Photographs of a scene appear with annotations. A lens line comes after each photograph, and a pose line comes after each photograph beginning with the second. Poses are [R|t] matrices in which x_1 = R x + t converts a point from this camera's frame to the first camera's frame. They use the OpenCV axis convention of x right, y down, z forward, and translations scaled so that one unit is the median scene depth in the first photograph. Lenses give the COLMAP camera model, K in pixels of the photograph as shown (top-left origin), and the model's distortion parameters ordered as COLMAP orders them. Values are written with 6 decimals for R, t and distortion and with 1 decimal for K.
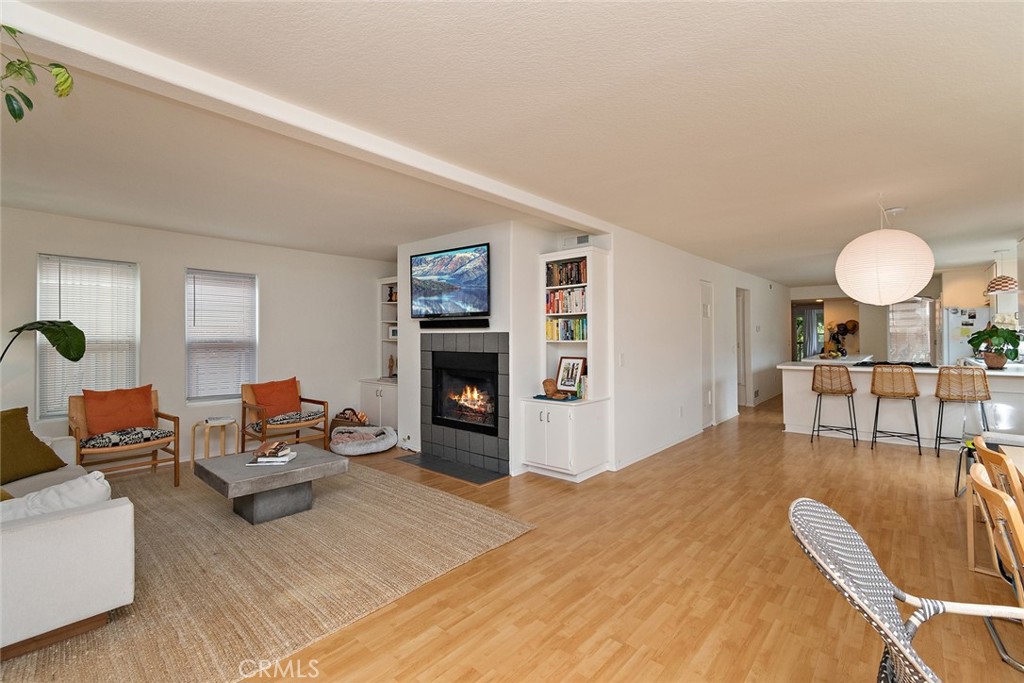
lens RADIAL K [[457.0, 0, 516.4], [0, 457.0, 328.7], [0, 0, 1]] dist [-0.001105, -0.000354]
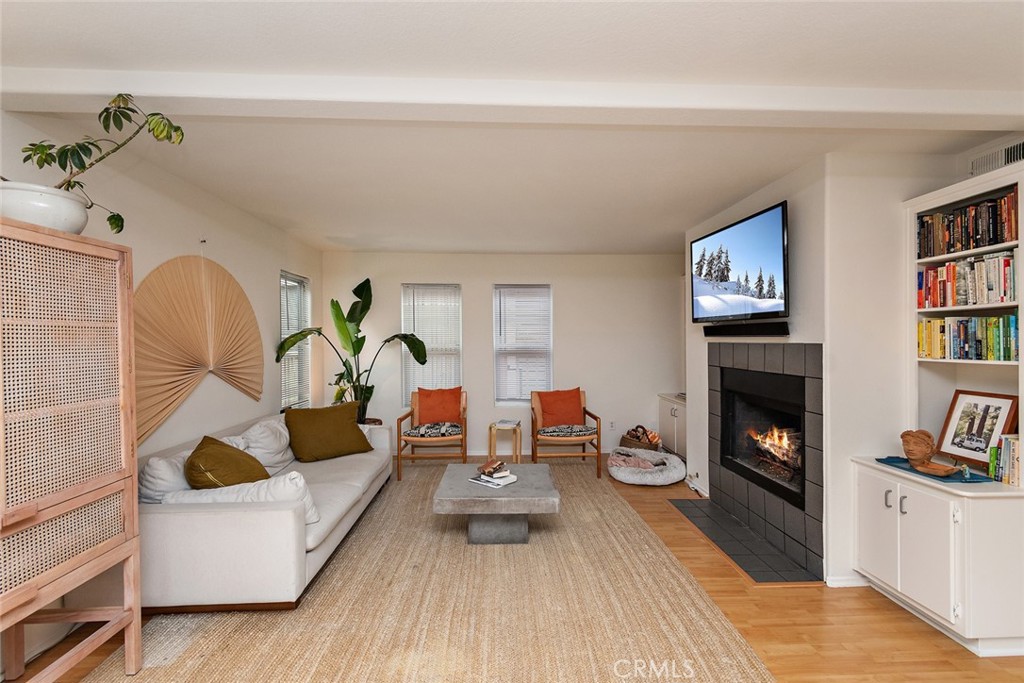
lens RADIAL K [[448.7, 0, 512.0], [0, 448.7, 341.5], [0, 0, 1]] dist [-0.001617, -0.000468]
pose [[0.688306, 0.001752, -0.725418, 0.125946], [0.015143, 0.999744, 0.016782, -0.010511], [0.725262, -0.022536, 0.688104, 0.295825]]
